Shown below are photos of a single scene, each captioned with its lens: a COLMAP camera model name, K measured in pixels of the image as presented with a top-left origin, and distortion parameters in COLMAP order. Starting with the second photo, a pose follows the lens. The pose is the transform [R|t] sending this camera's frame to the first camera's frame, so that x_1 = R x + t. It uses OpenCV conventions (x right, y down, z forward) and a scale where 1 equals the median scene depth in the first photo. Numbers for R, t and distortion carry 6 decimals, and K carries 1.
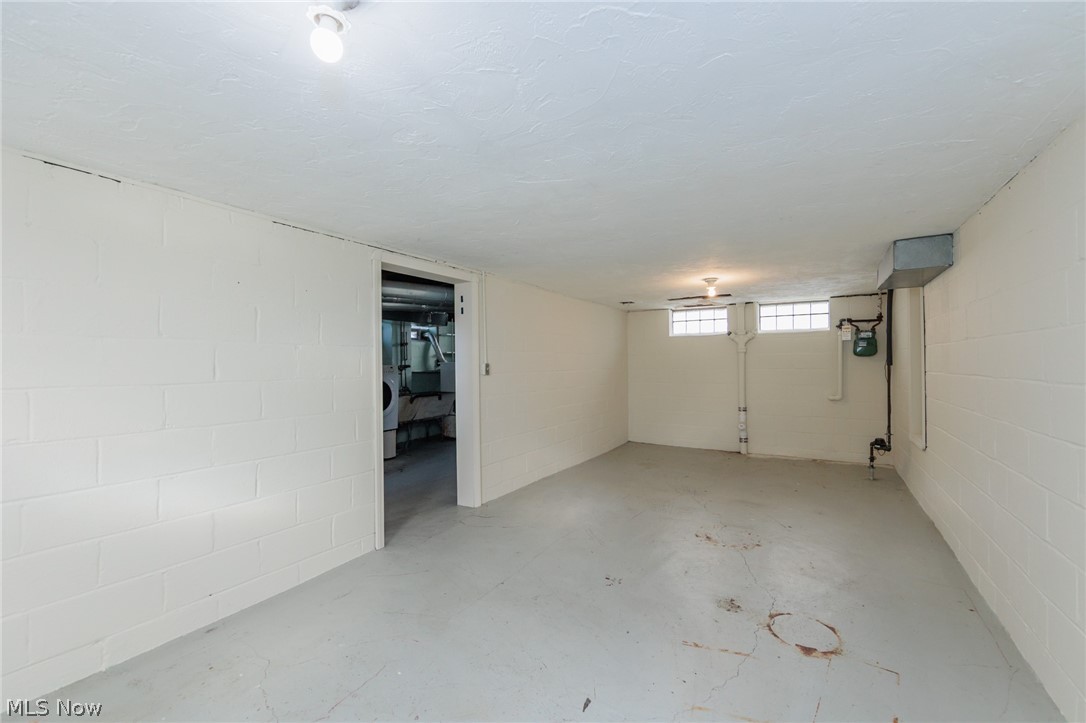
lens RADIAL K [[433.4, 0, 536.6], [0, 433.4, 362.5], [0, 0, 1]] dist [0.001202, -0.000906]
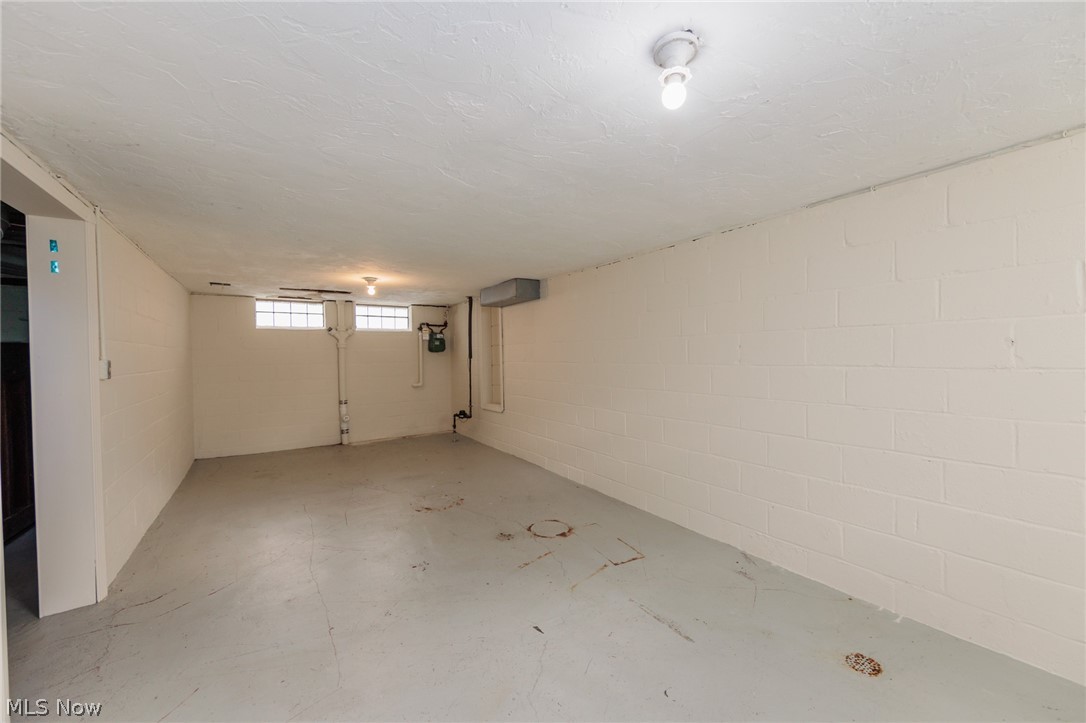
lens RADIAL K [[433.4, 0, 536.3], [0, 433.4, 360.0], [0, 0, 1]] dist [0.001202, -0.000906]
pose [[0.423049, -0.011177, 0.906038, -0.324615], [0.009583, 0.999923, 0.007861, 0.002345], [-0.906056, 0.005357, 0.423124, 0.154520]]
